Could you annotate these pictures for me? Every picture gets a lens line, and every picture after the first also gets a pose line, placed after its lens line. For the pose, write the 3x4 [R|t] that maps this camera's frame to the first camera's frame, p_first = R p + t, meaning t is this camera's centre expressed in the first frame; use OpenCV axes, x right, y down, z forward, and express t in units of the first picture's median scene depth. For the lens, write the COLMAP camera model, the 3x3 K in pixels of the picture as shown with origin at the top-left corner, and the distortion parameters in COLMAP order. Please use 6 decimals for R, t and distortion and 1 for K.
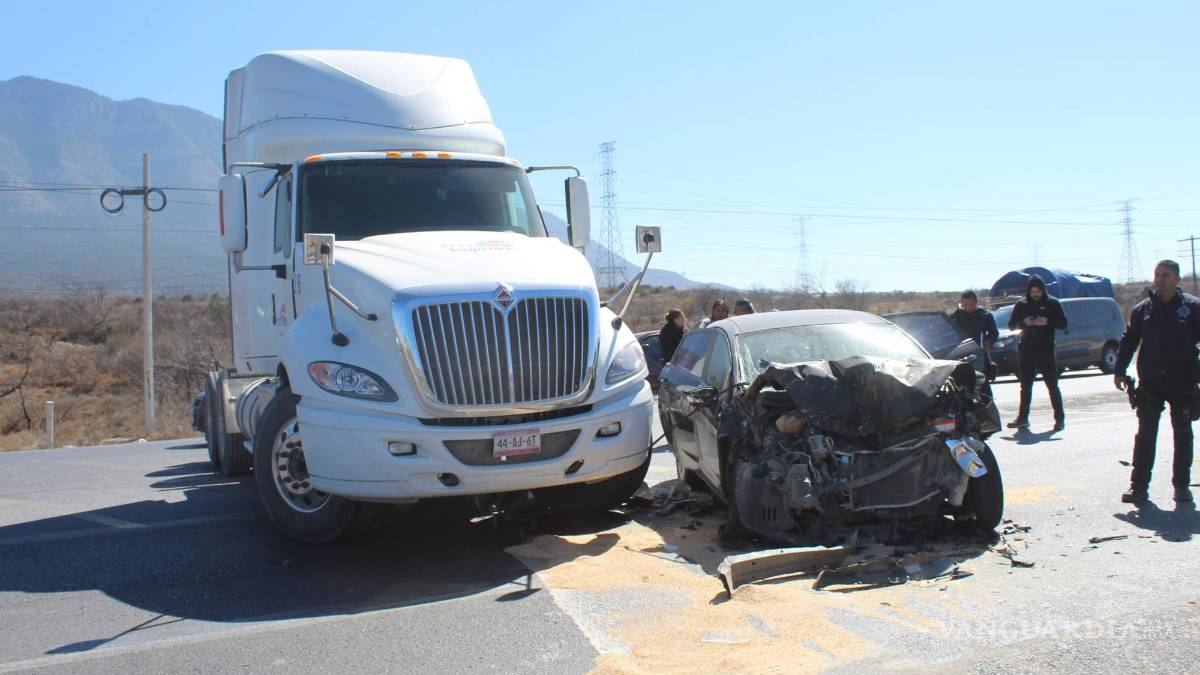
lens RADIAL K [[1160.9, 0, 601.4], [0, 1160.9, 330.9], [0, 0, 1]] dist [-0.154859, 0.168351]
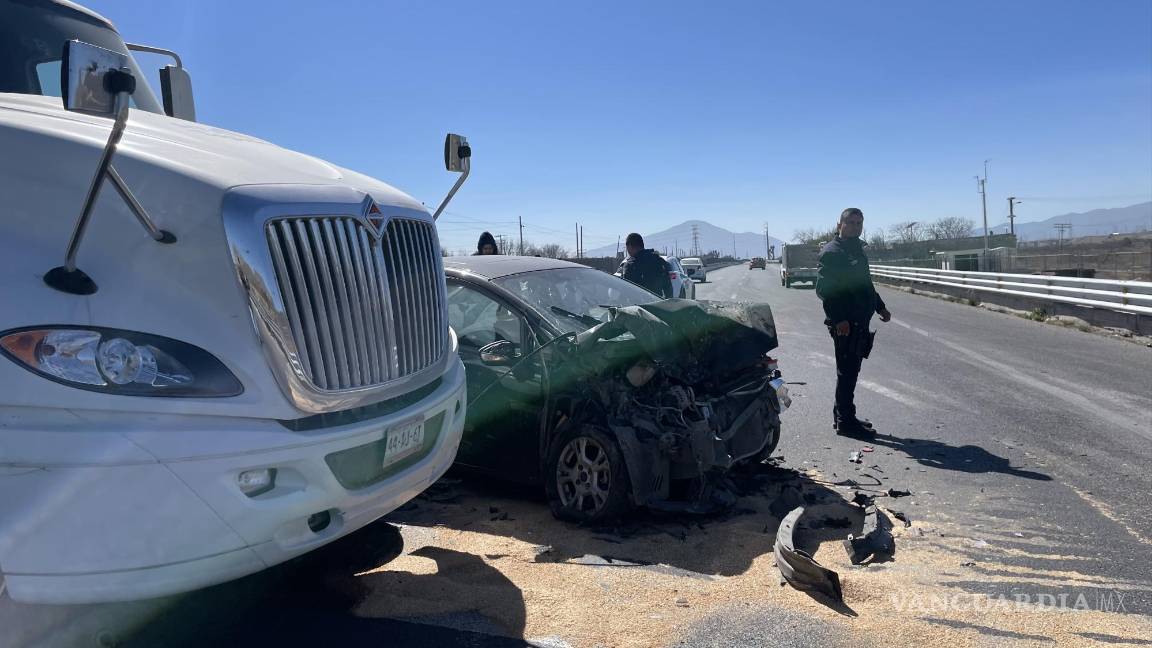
lens RADIAL K [[880.1, 0, 577.5], [0, 880.1, 302.0], [0, 0, 1]] dist [0.097725, -0.141880]
pose [[0.666795, -0.019111, 0.744996, -0.353458], [0.015603, 0.999810, 0.011682, 0.014623], [-0.745078, 0.003834, 0.666966, 0.566541]]
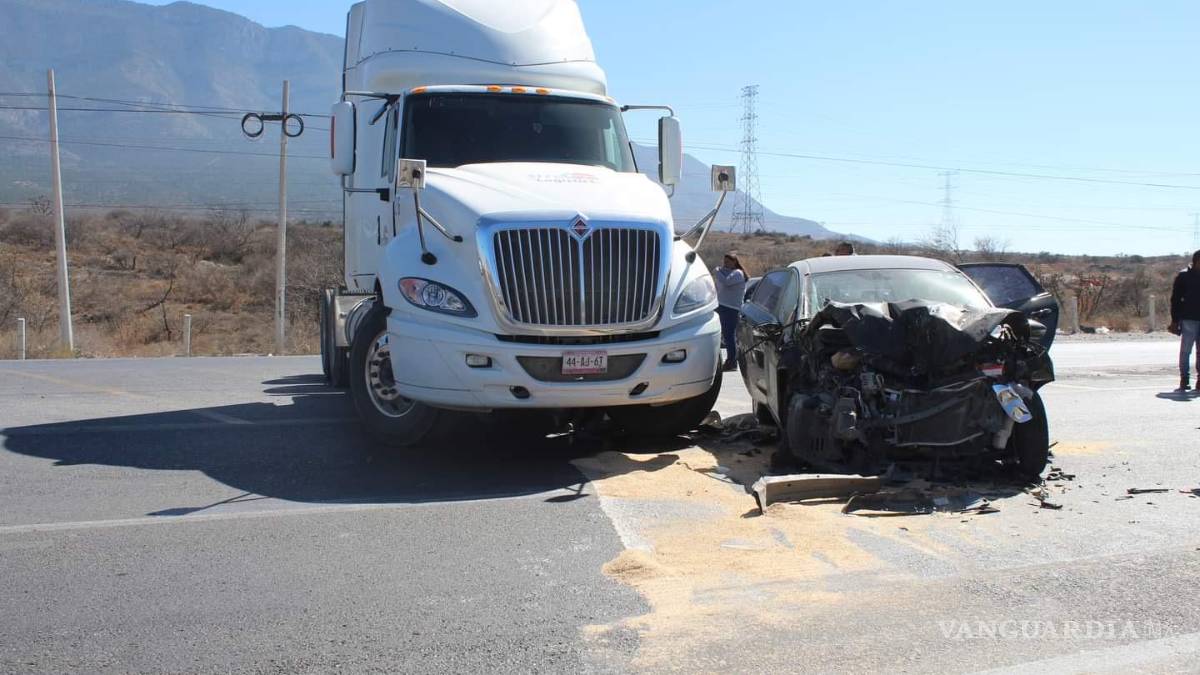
lens RADIAL K [[1170.9, 0, 600.0], [0, 1170.9, 337.5], [0, 0, 1]] dist [-0.155898, 0.167741]
pose [[0.991712, 0.057318, -0.114988, 0.060866], [-0.051031, 0.997075, 0.056891, 0.010721], [0.117913, -0.050551, 0.991736, -0.069107]]
